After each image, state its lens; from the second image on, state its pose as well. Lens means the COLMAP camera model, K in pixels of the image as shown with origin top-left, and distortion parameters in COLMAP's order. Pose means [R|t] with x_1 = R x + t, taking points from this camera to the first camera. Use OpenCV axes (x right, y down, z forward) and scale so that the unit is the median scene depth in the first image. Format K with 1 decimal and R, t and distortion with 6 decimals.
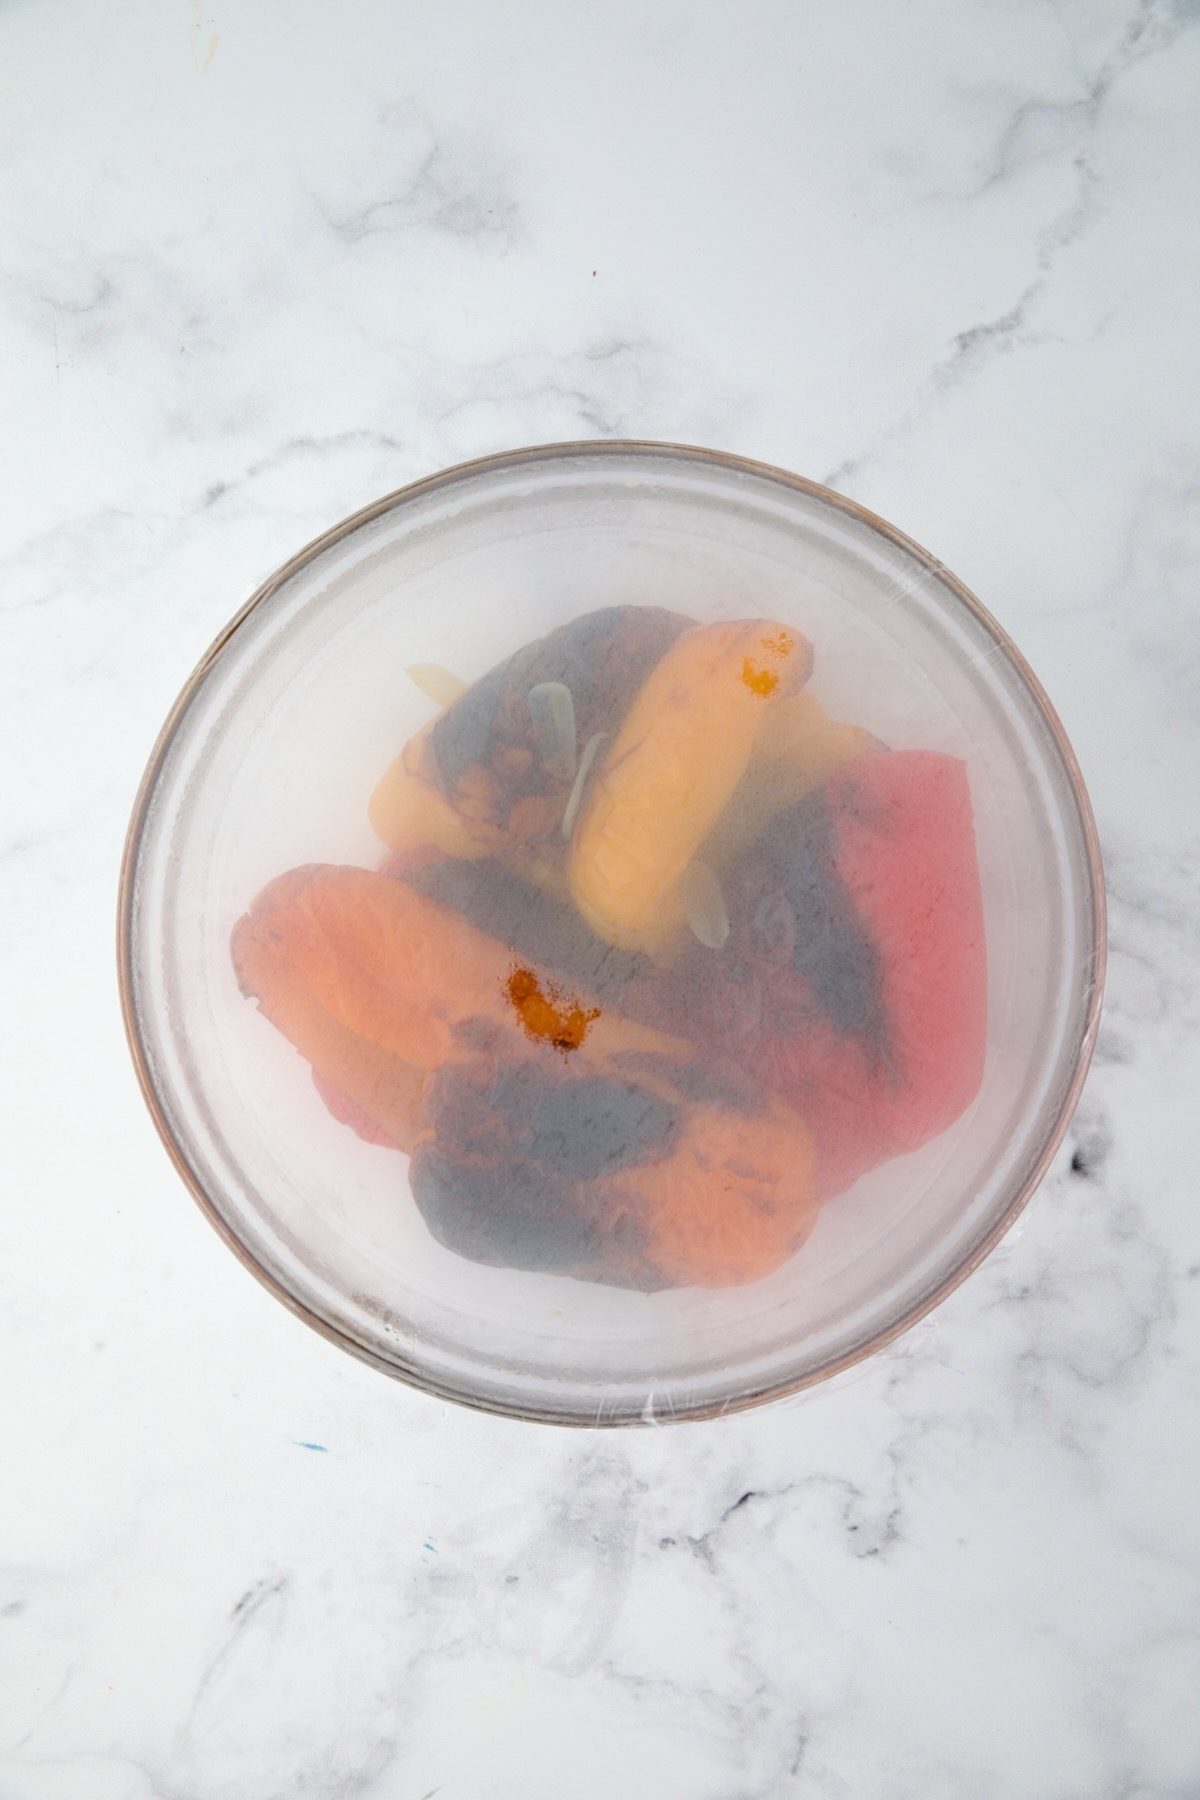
lens RADIAL K [[2461.8, 0, 609.4], [0, 2461.8, 909.2], [0, 0, 1]] dist [0.047384, 0.000000]
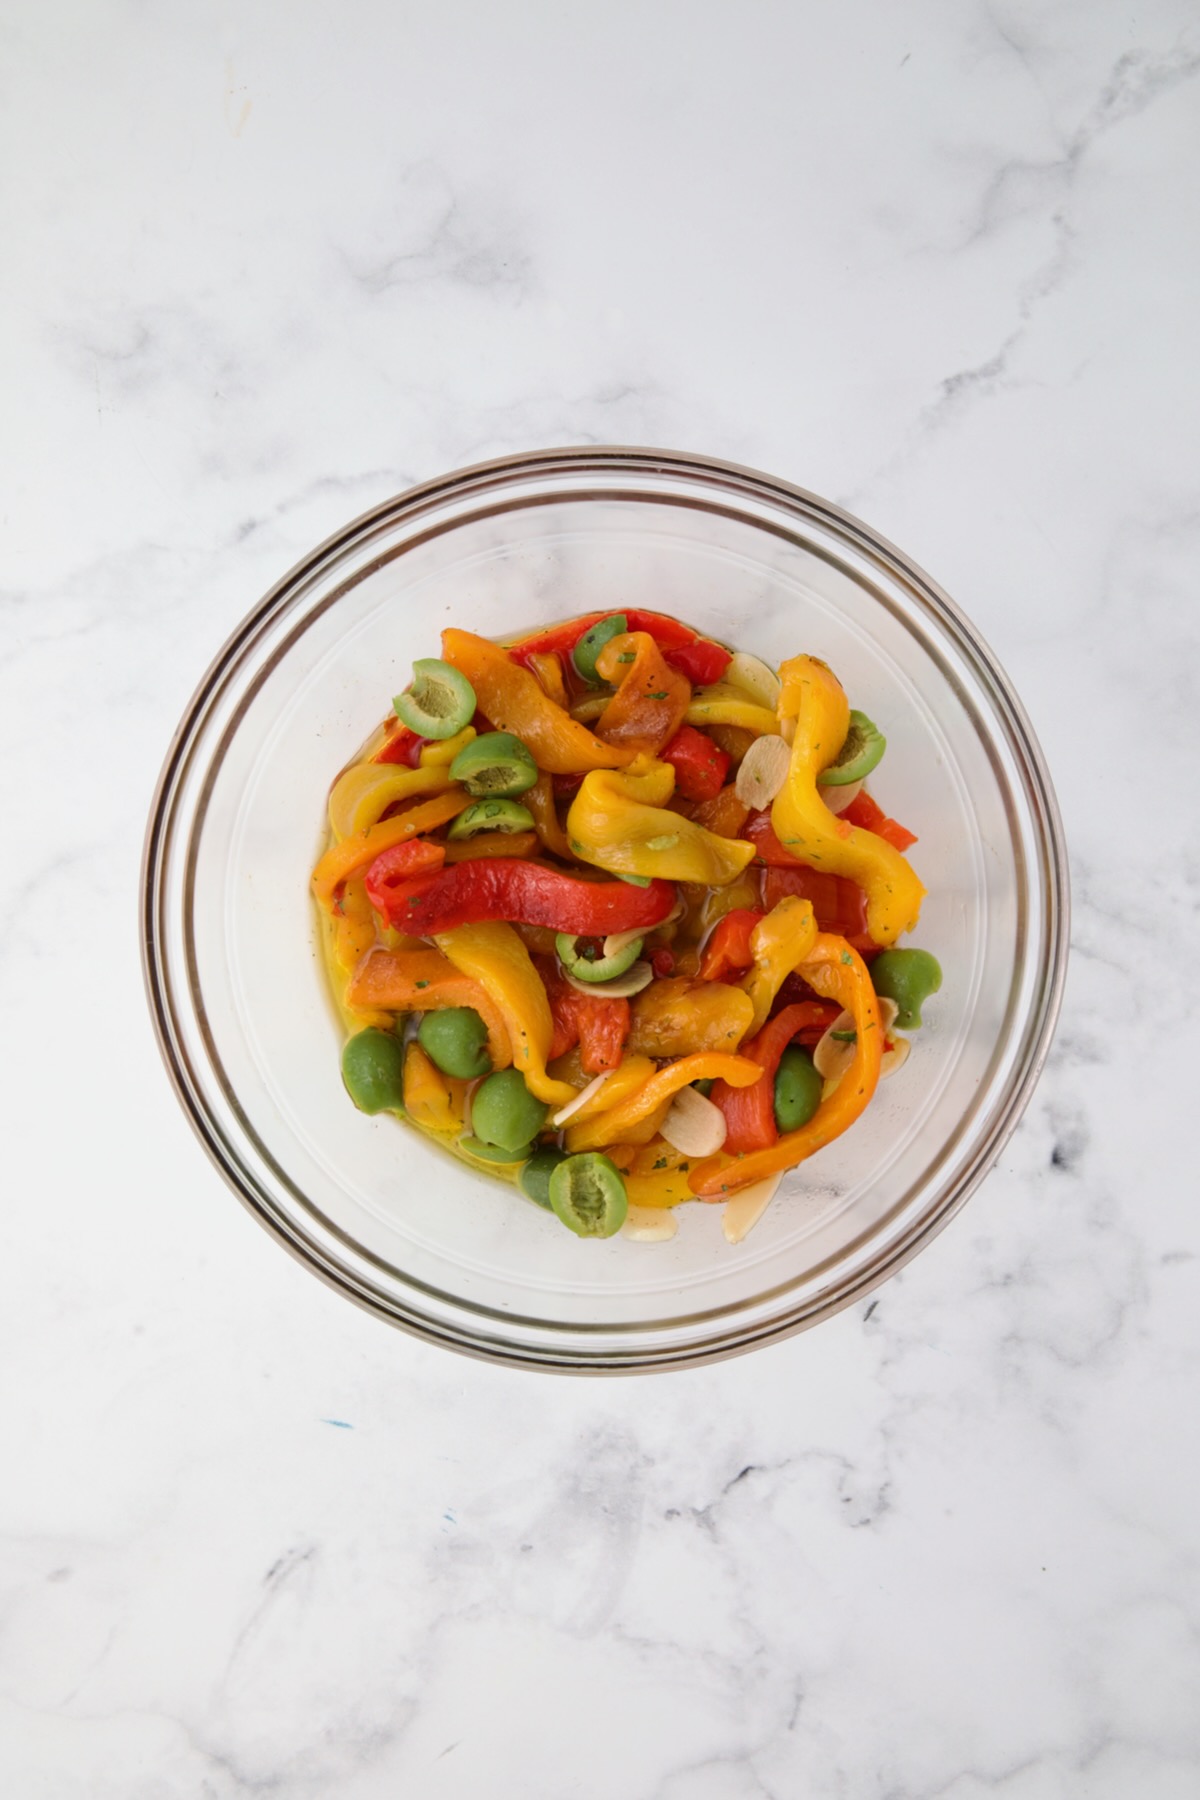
lens RADIAL K [[2083.9, 0, 600.1], [0, 2083.9, 899.5], [0, 0, 1]] dist [0.011571, 0.000000]
pose [[0.999999, -0.000812, 0.000784, -0.008149], [0.000811, 1.000000, 0.000553, -0.008952], [-0.000784, -0.000553, 1.000000, 0.100373]]
